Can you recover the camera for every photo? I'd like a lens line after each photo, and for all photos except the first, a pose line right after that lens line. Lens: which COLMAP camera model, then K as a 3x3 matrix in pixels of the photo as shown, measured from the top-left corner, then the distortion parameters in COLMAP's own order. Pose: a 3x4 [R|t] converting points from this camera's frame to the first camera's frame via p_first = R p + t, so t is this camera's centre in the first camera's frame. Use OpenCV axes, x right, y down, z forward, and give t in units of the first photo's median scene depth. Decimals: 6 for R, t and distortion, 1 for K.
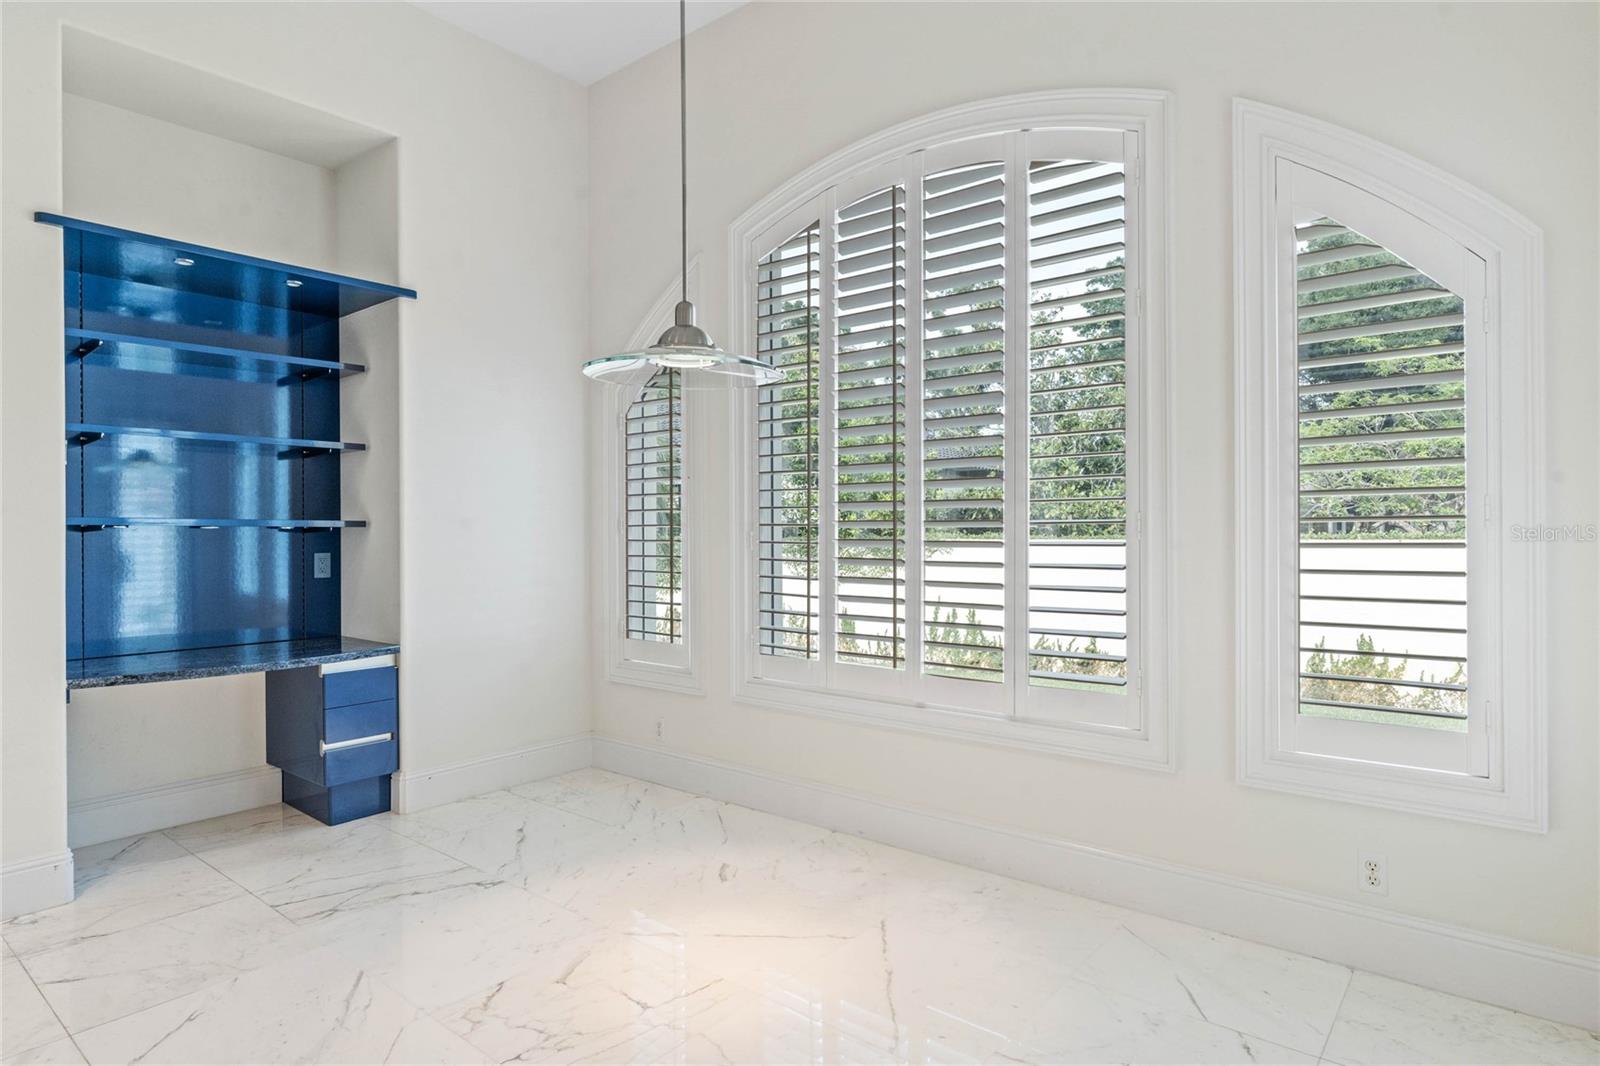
lens RADIAL K [[872.1, 0, 797.2], [0, 872.1, 531.3], [0, 0, 1]] dist [-0.002760, -0.000201]
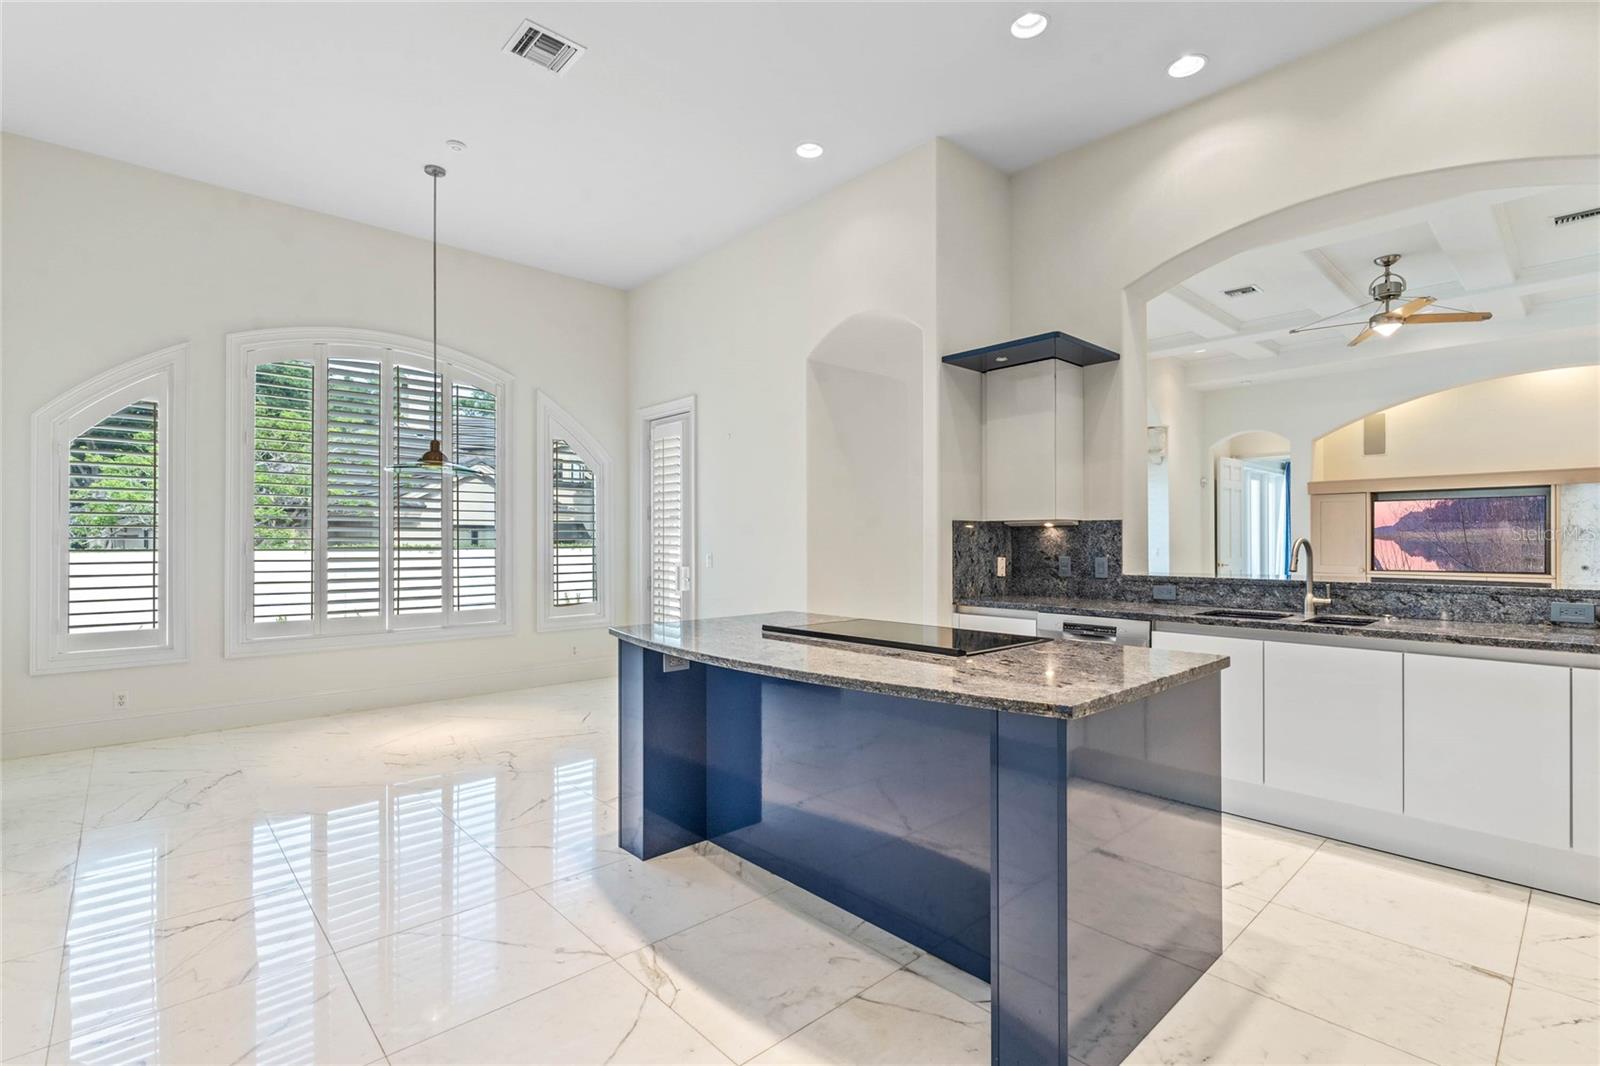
lens RADIAL K [[735.2, 0, 798.5], [0, 735.2, 537.2], [0, 0, 1]] dist [-0.002190, 0.000072]
pose [[0.144791, 0.011196, 0.989399, -1.173950], [0.000072, 0.999936, -0.011326, 0.006209], [-0.989462, 0.001711, 0.144781, -0.124552]]
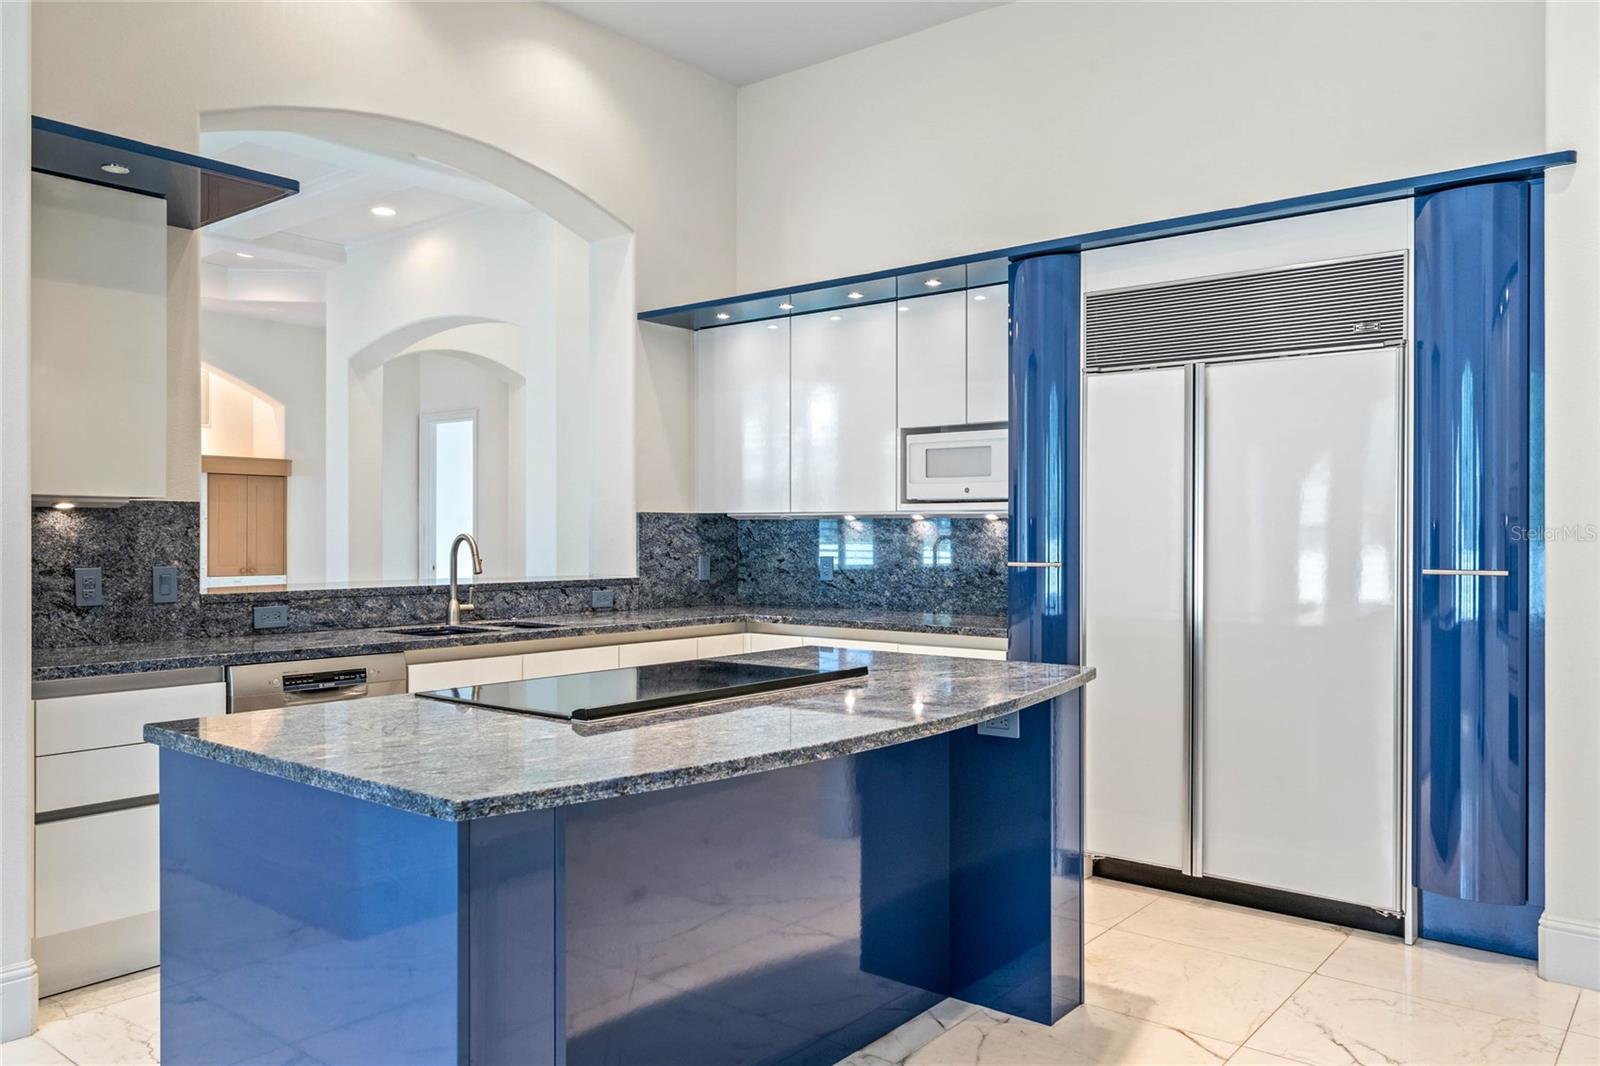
lens RADIAL K [[1164.6, 0, 800.0], [0, 1164.6, 533.0], [0, 0, 1]] dist [0.001083, 0.000745]
pose [[-0.999977, 0.006770, 0.000461, -0.556602], [0.006769, 0.999973, -0.003025, 0.001929], [-0.000482, -0.003022, -0.999995, 0.586708]]
